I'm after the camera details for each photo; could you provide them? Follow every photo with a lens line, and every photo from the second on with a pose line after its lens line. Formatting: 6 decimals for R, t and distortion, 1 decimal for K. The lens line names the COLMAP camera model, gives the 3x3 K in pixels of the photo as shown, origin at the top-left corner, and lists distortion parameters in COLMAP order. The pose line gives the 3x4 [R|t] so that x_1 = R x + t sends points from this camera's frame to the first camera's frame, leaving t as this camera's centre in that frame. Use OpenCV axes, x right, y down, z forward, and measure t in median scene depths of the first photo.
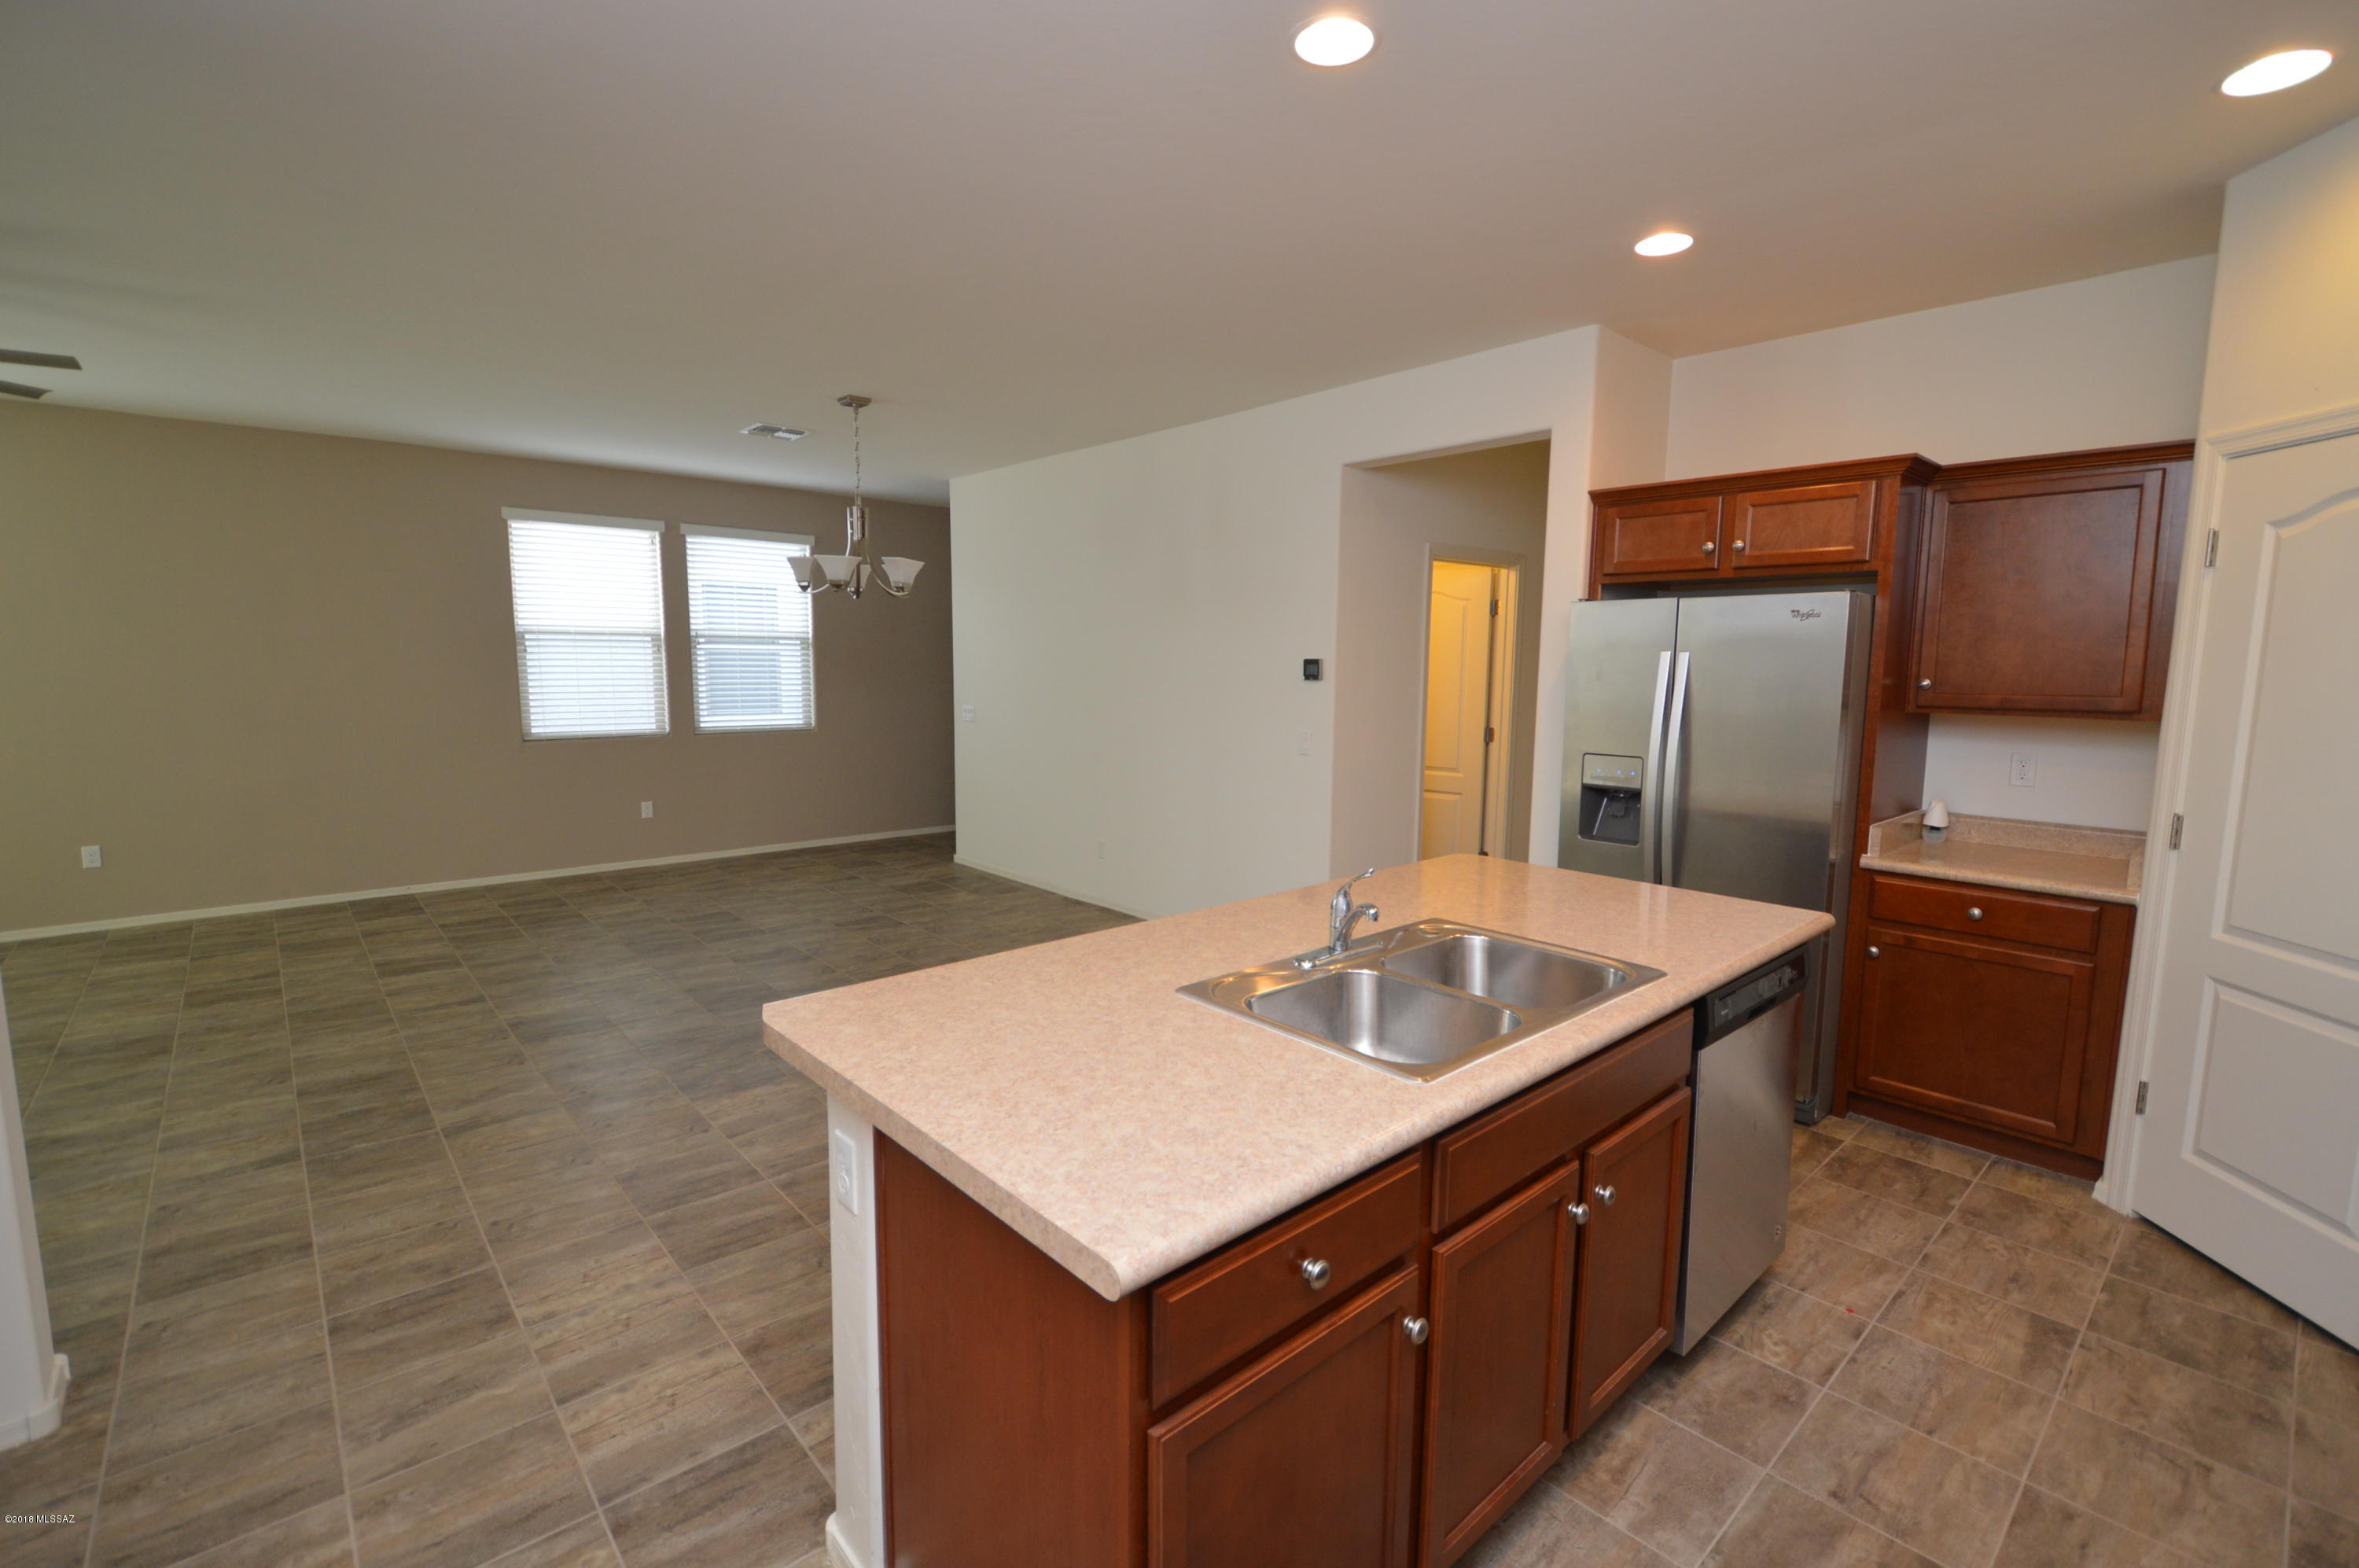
lens RADIAL K [[1042.4, 0, 1179.5], [0, 1042.4, 784.0], [0, 0, 1]] dist [0.004369, -0.001305]
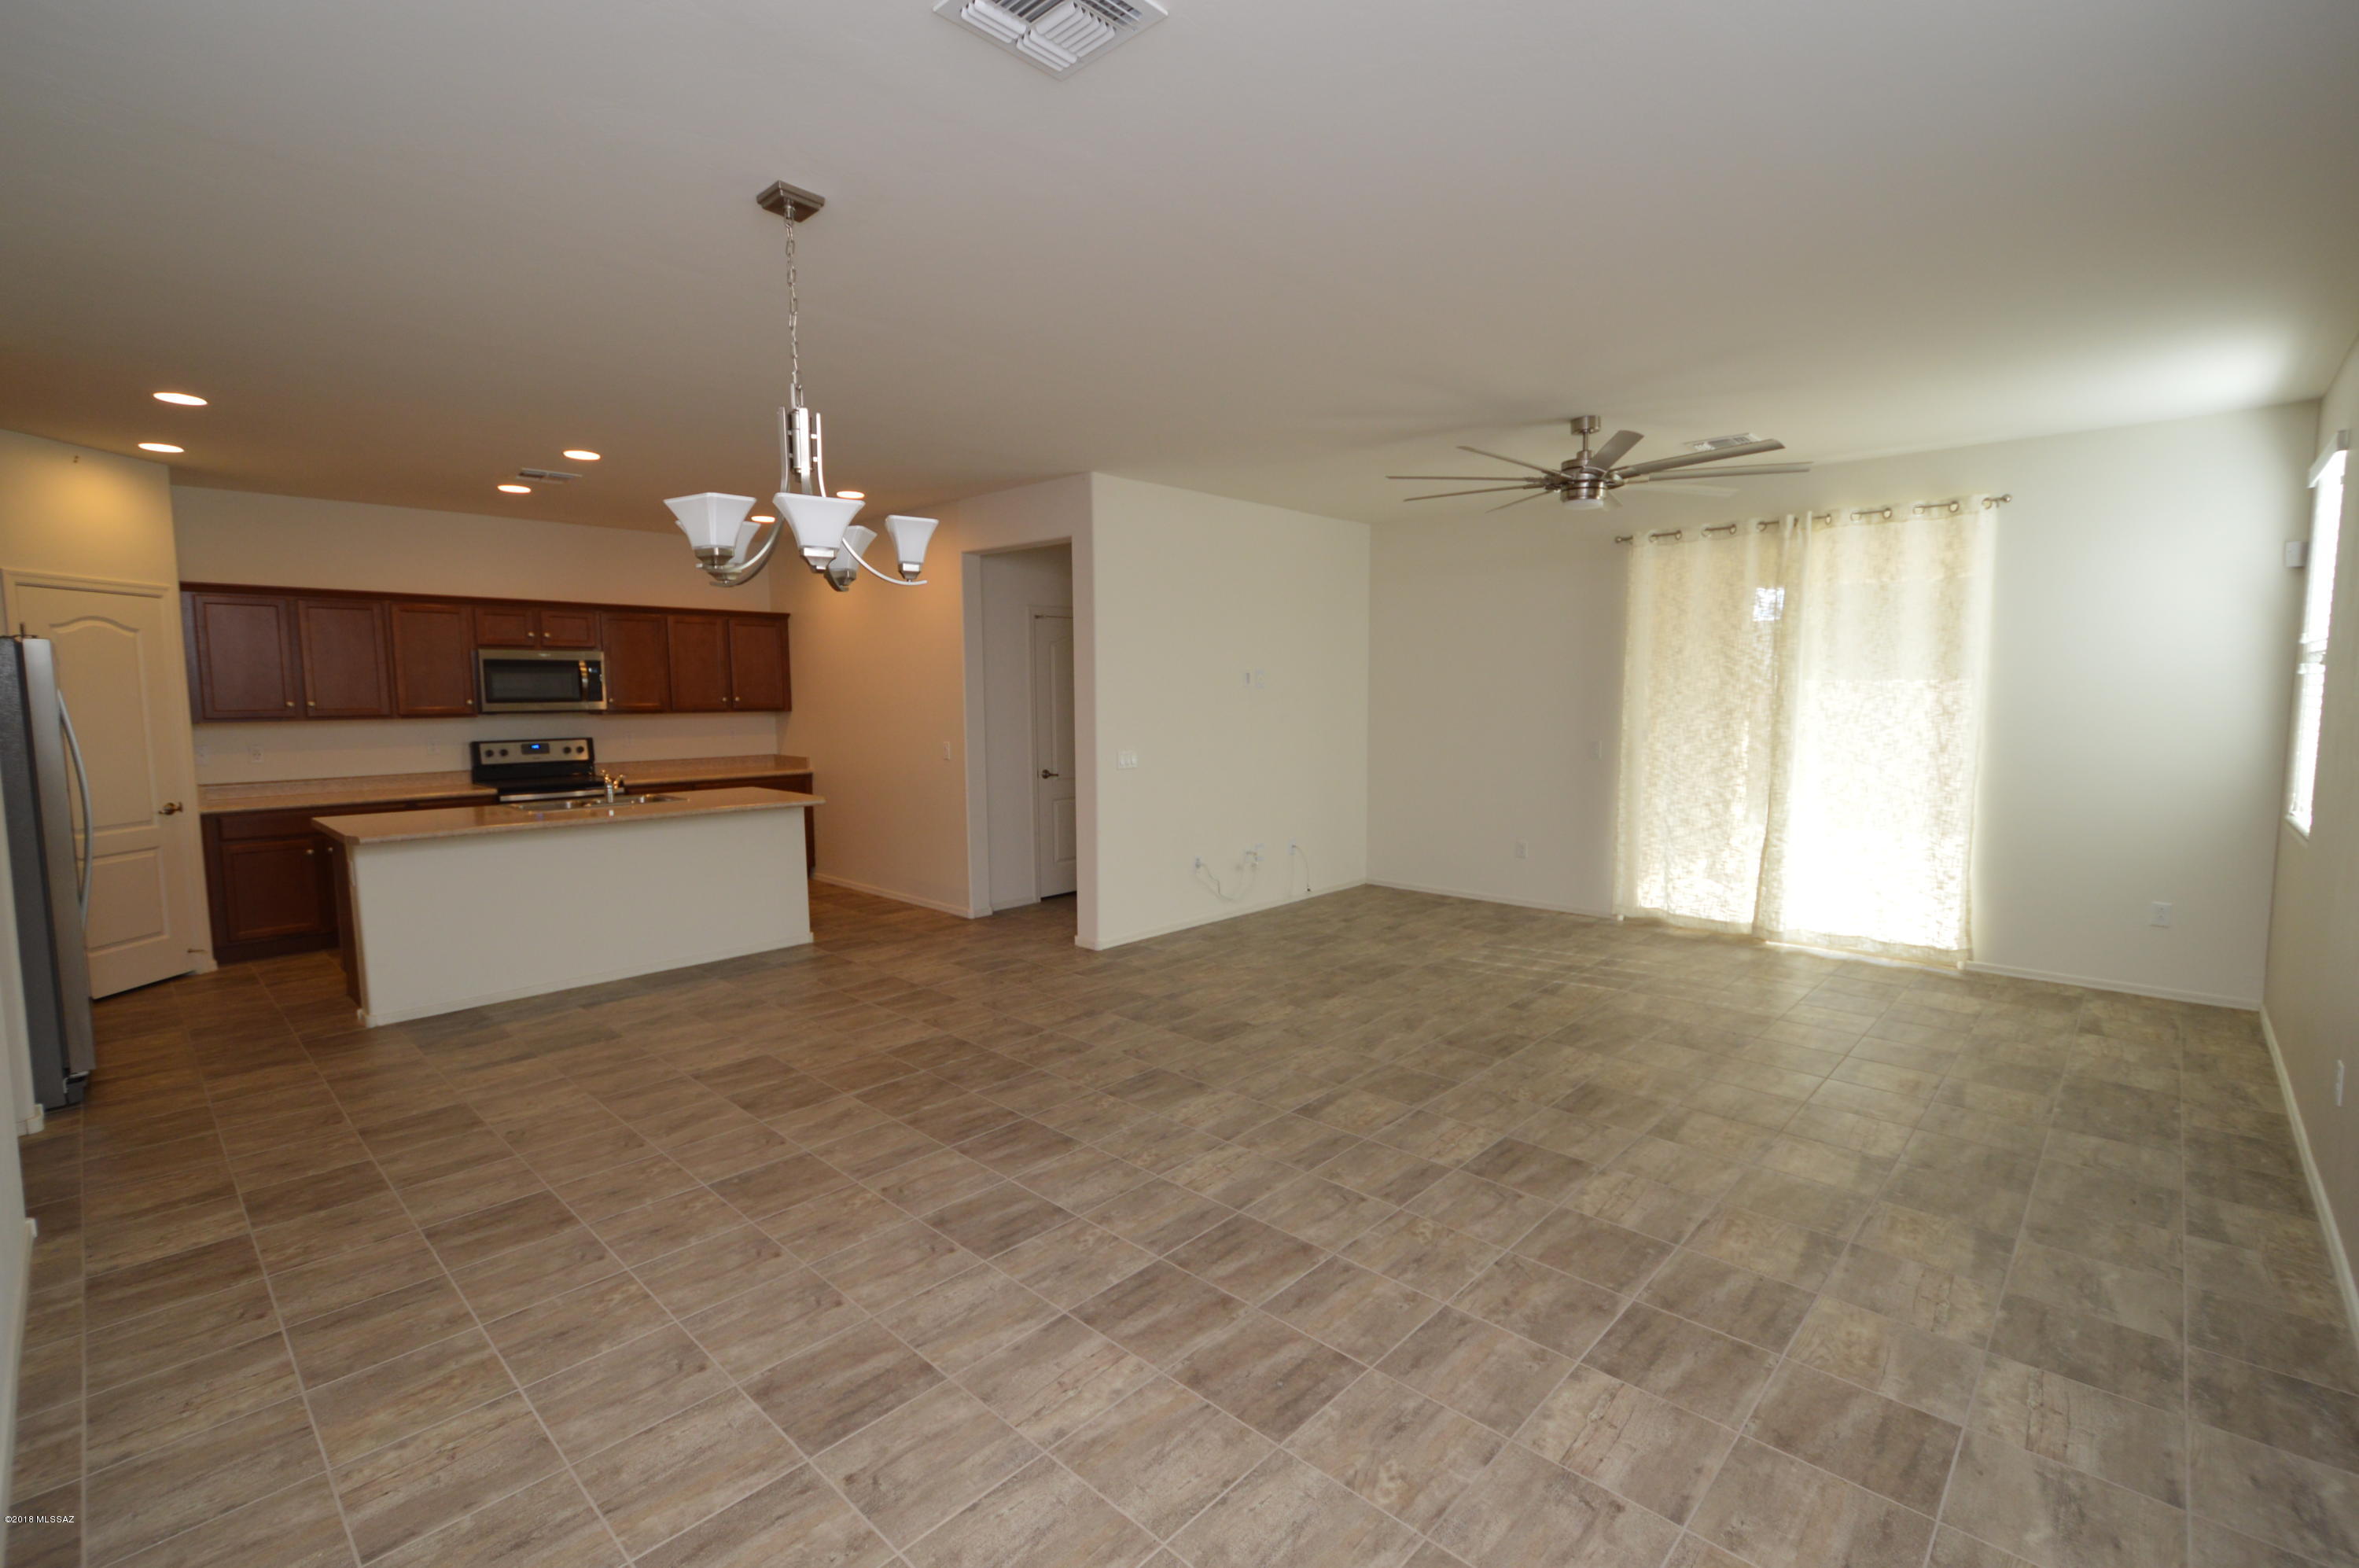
lens RADIAL K [[1042.4, 0, 1179.5], [0, 1042.4, 784.0], [0, 0, 1]] dist [0.004369, -0.001305]
pose [[-0.996558, 0.004430, -0.082783, -0.500838], [-0.013226, 0.977285, 0.211516, -0.219264], [0.081840, 0.211883, -0.973862, 1.727107]]
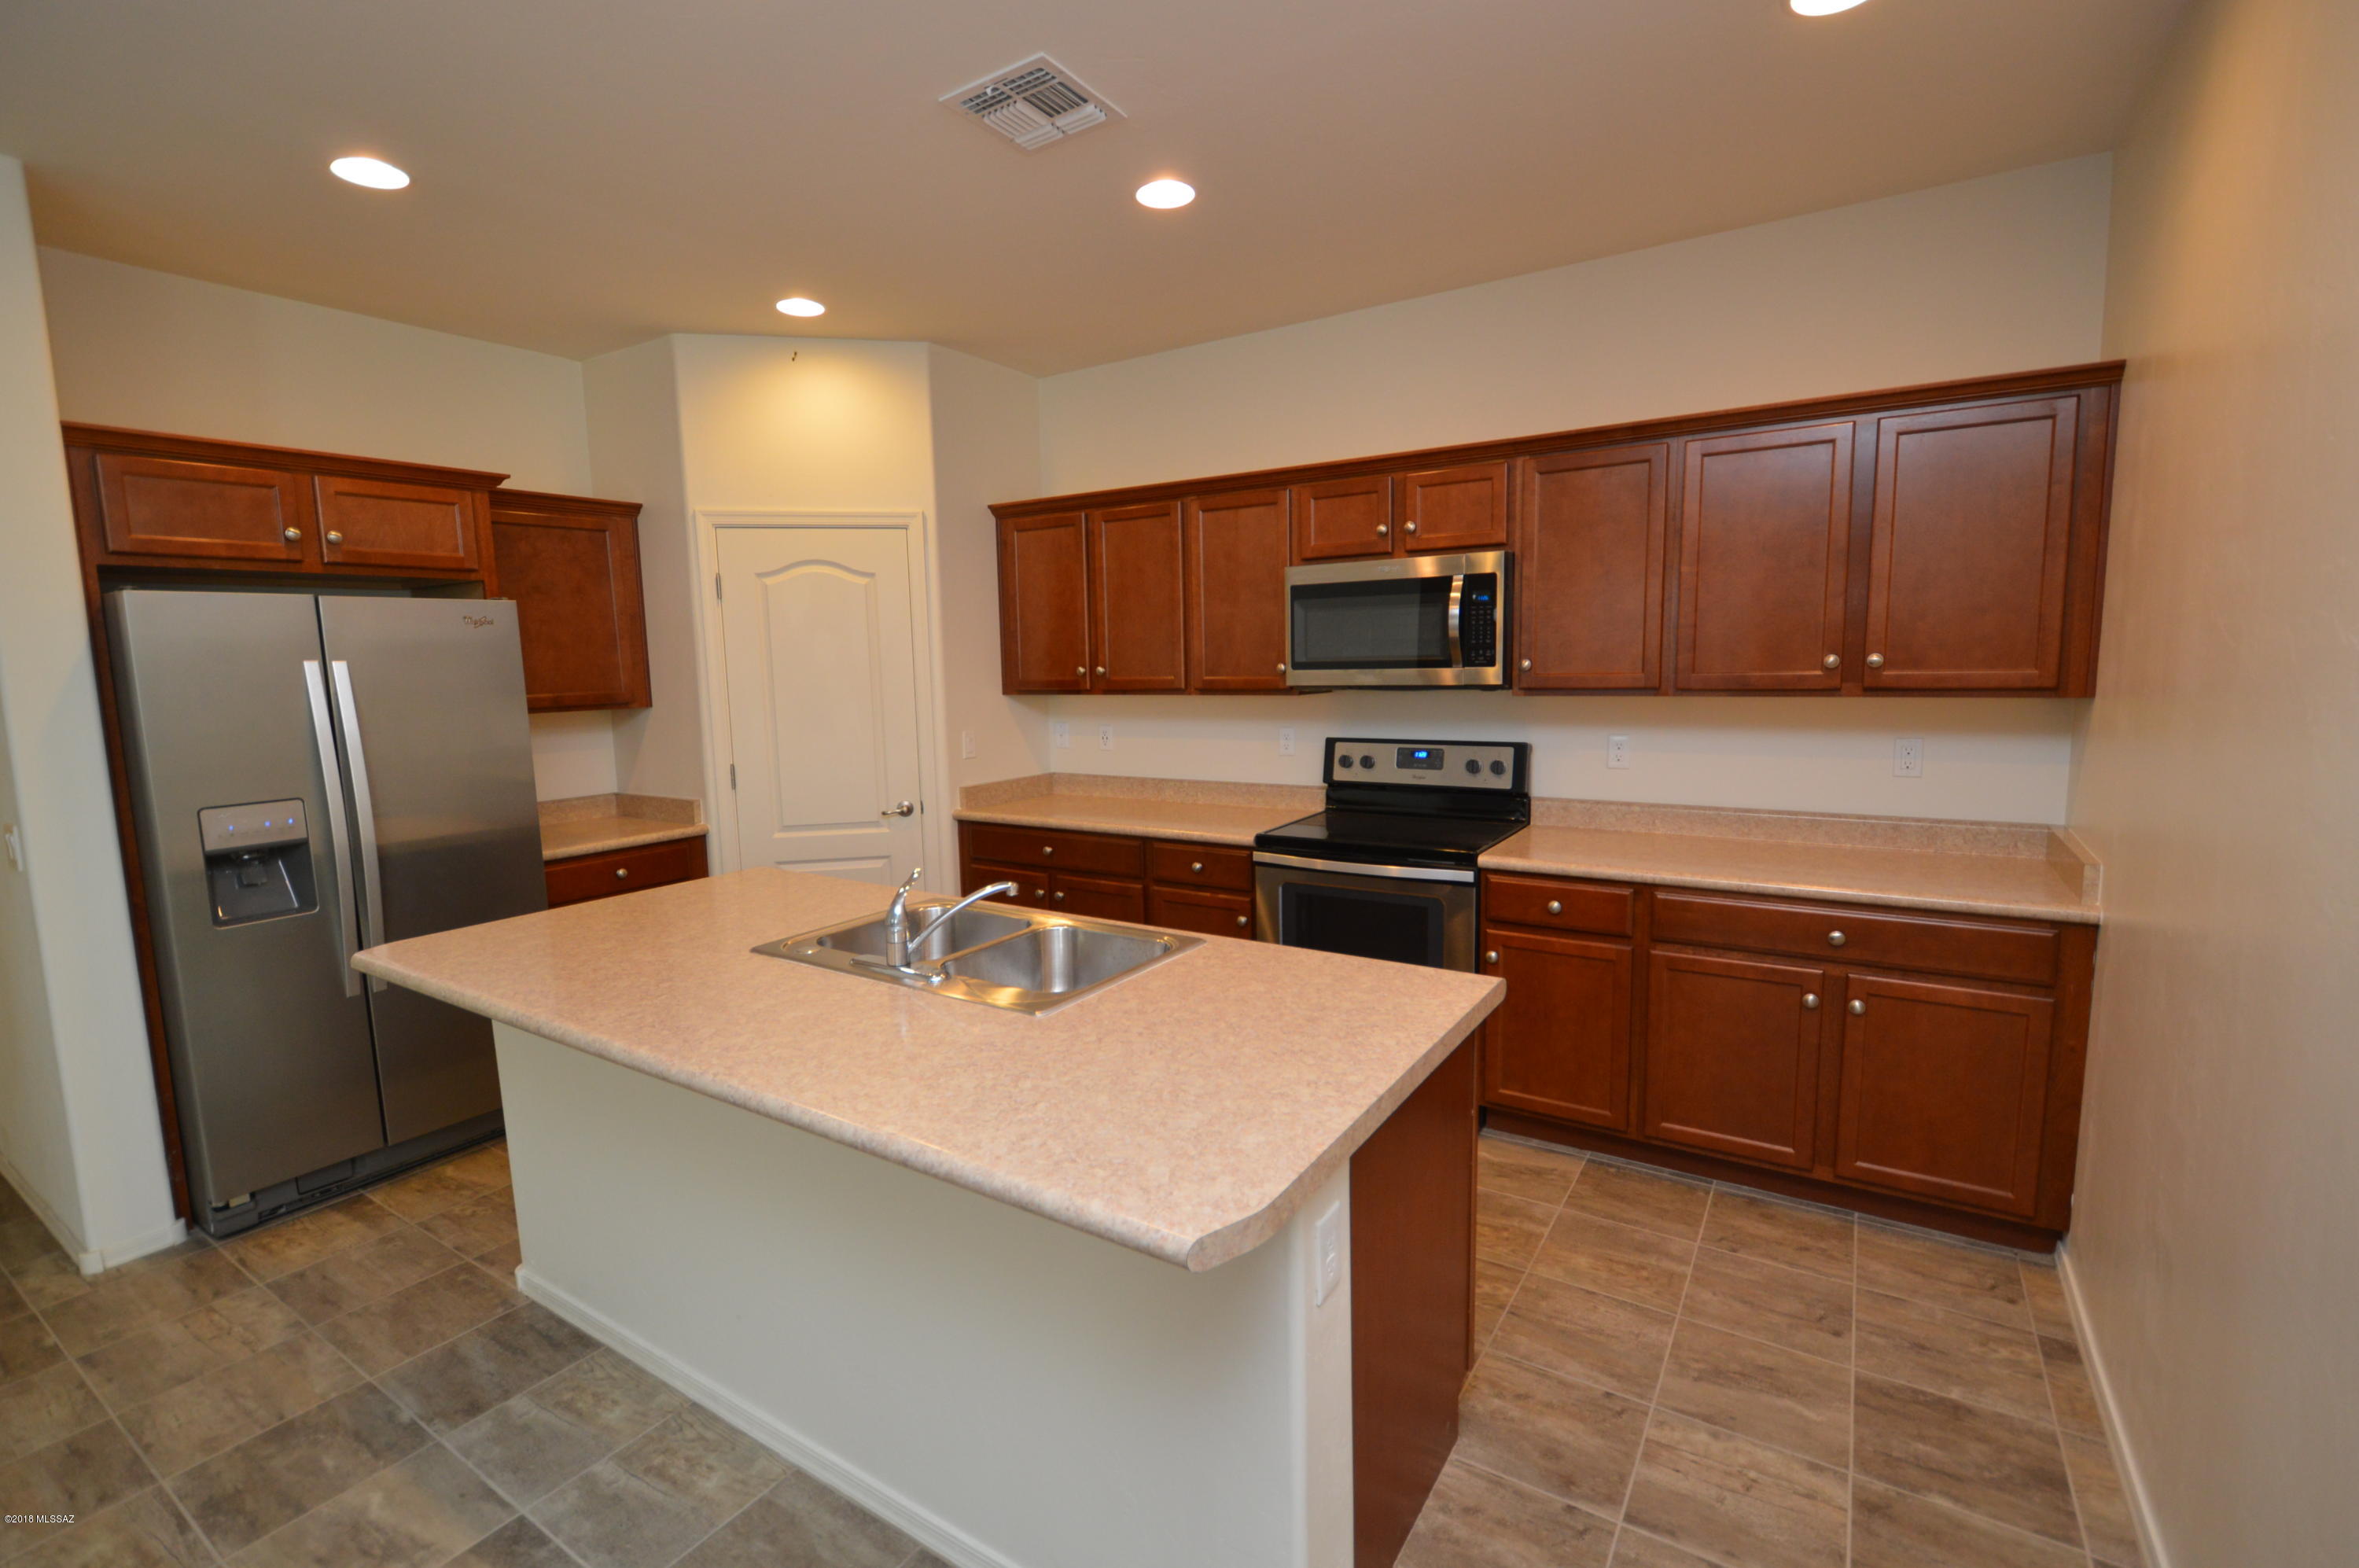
lens RADIAL K [[1042.4, 0, 1179.5], [0, 1042.4, 784.0], [0, 0, 1]] dist [0.004369, -0.001305]
pose [[-0.257766, -0.123801, 0.958243, -0.378367], [0.137294, 0.977001, 0.163156, -0.058494], [-0.956403, 0.173617, -0.234840, 0.444124]]
